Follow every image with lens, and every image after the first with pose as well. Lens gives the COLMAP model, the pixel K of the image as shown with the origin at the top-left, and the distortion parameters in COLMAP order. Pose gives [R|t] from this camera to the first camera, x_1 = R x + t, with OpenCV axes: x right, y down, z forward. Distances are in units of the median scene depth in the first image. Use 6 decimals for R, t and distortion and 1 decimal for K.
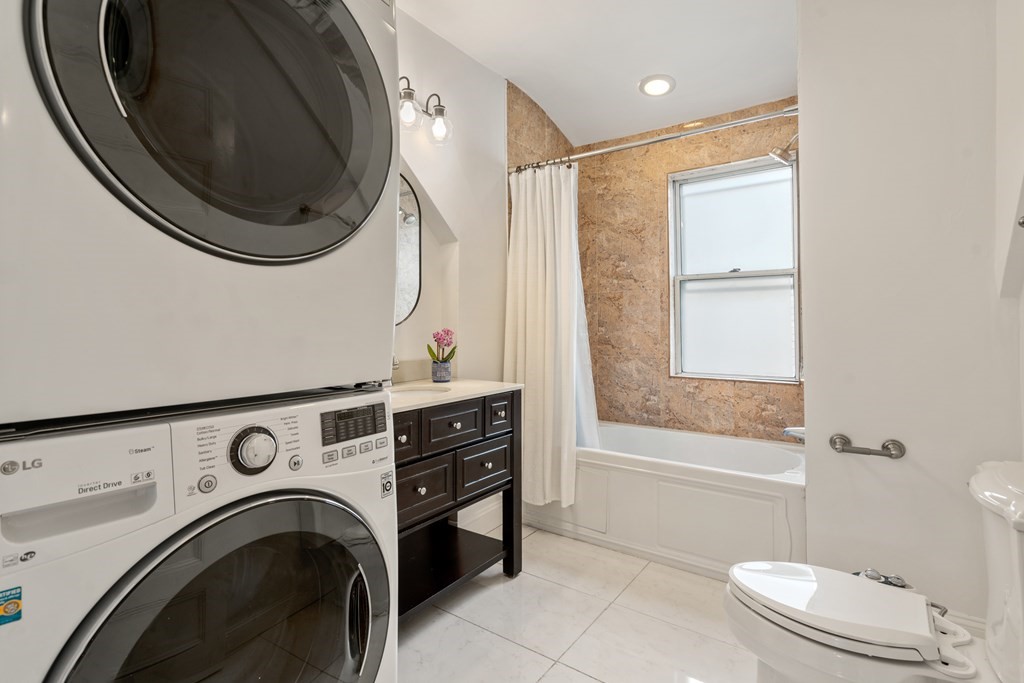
lens RADIAL K [[508.6, 0, 504.1], [0, 508.6, 318.7], [0, 0, 1]] dist [-0.000970, 0.003561]
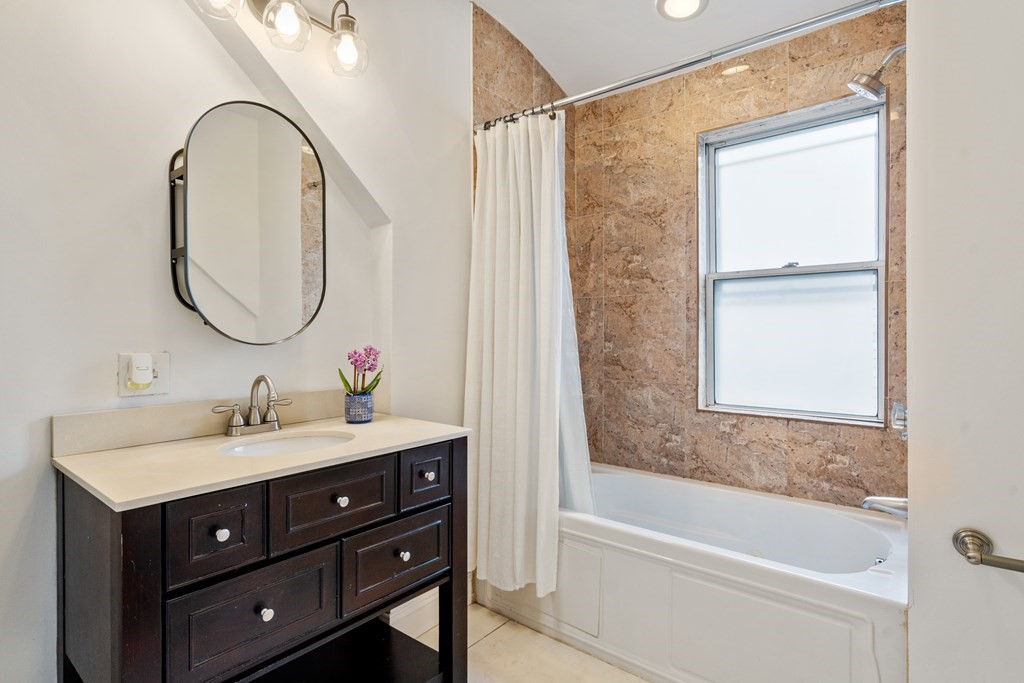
lens RADIAL K [[523.8, 0, 511.6], [0, 523.8, 337.9], [0, 0, 1]] dist [0.006247, 0.002368]
pose [[0.998486, 0.004816, -0.054803, 0.106261], [-0.003713, 0.999789, 0.020207, -0.005995], [0.054888, -0.019972, 0.998293, 0.248164]]
